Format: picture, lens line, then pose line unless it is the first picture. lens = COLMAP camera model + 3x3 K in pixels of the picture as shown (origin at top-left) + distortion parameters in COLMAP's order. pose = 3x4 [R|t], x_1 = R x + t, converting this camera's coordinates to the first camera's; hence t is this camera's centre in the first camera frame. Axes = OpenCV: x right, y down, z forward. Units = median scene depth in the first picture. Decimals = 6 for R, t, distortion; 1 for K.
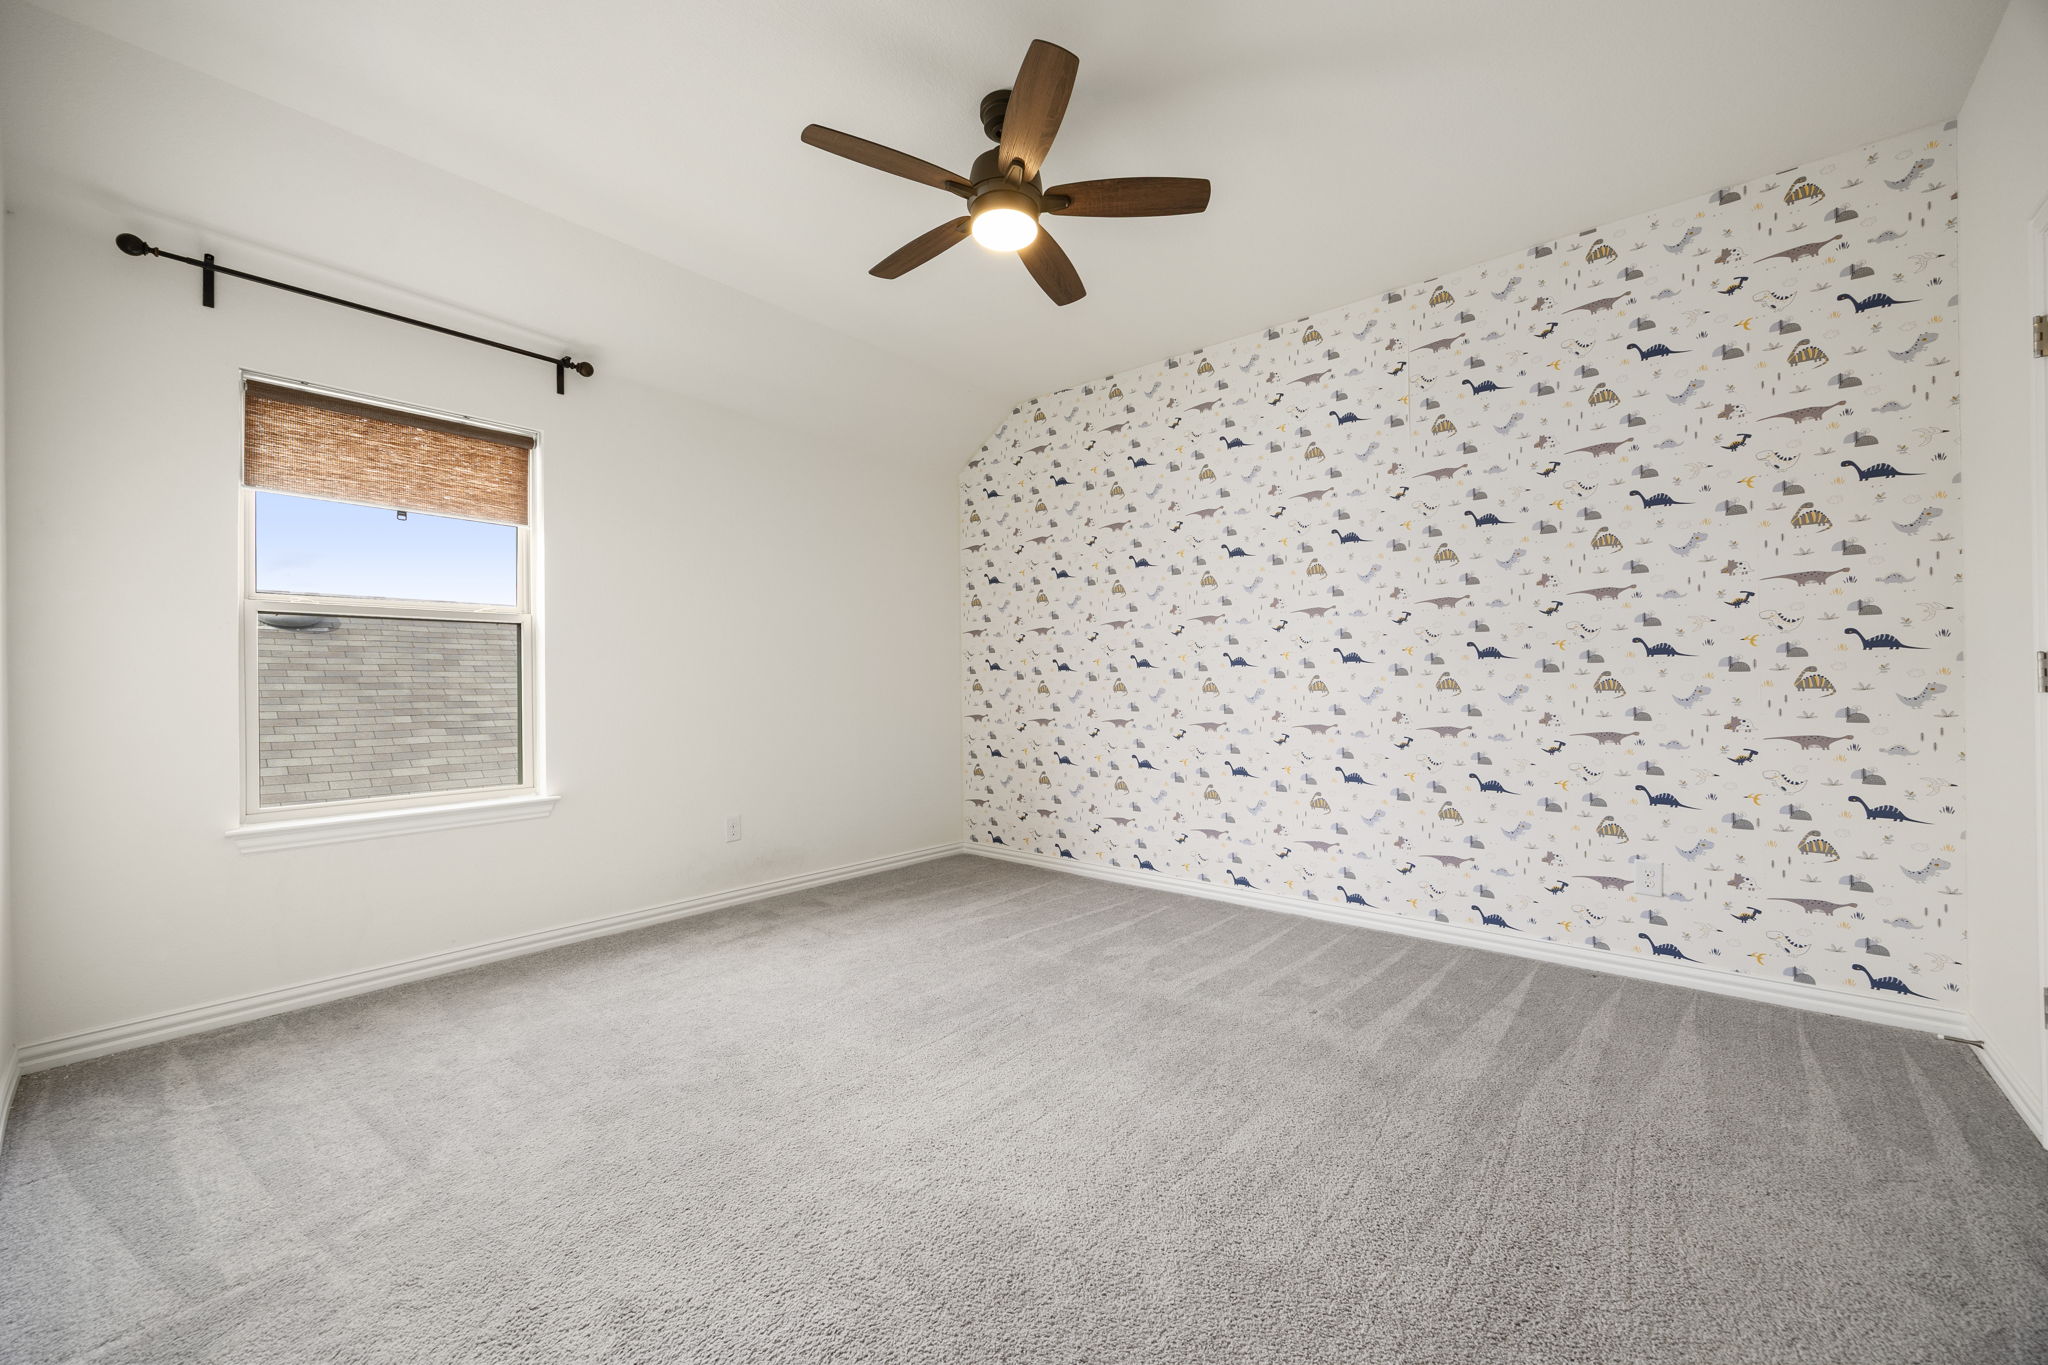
lens RADIAL K [[780.6, 0, 1038.3], [0, 780.6, 683.7], [0, 0, 1]] dist [-0.001019, -0.000231]
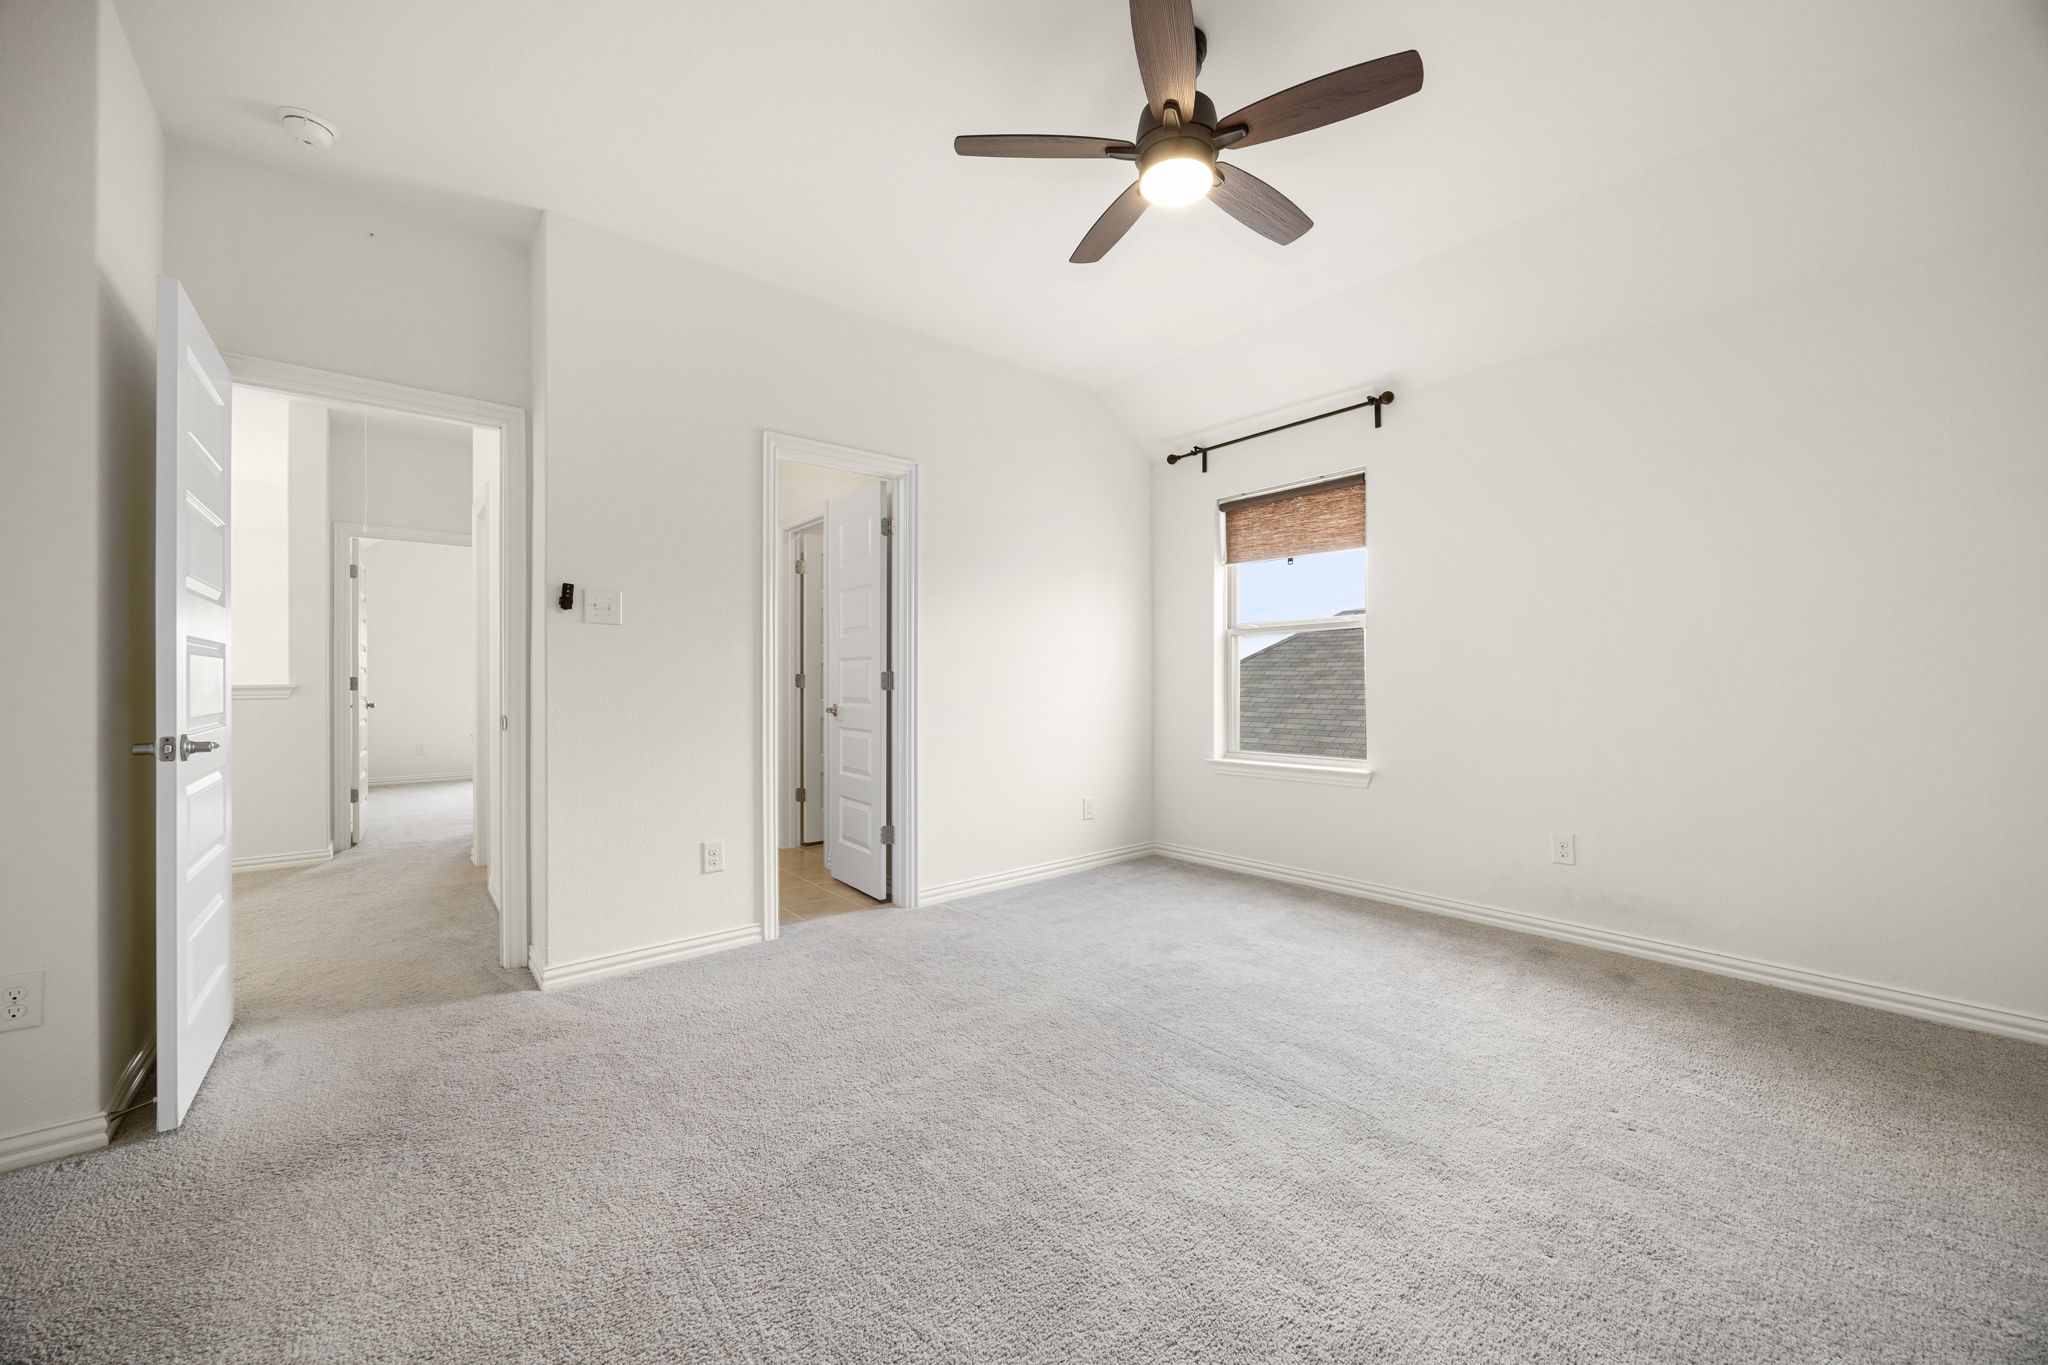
lens RADIAL K [[780.6, 0, 1041.5], [0, 780.6, 684.0], [0, 0, 1]] dist [-0.001019, -0.000231]
pose [[-0.159669, 0.007467, -0.987142, 0.701182], [0.003343, 0.999970, 0.007023, 0.001126], [0.987165, -0.002179, -0.159689, 0.781483]]
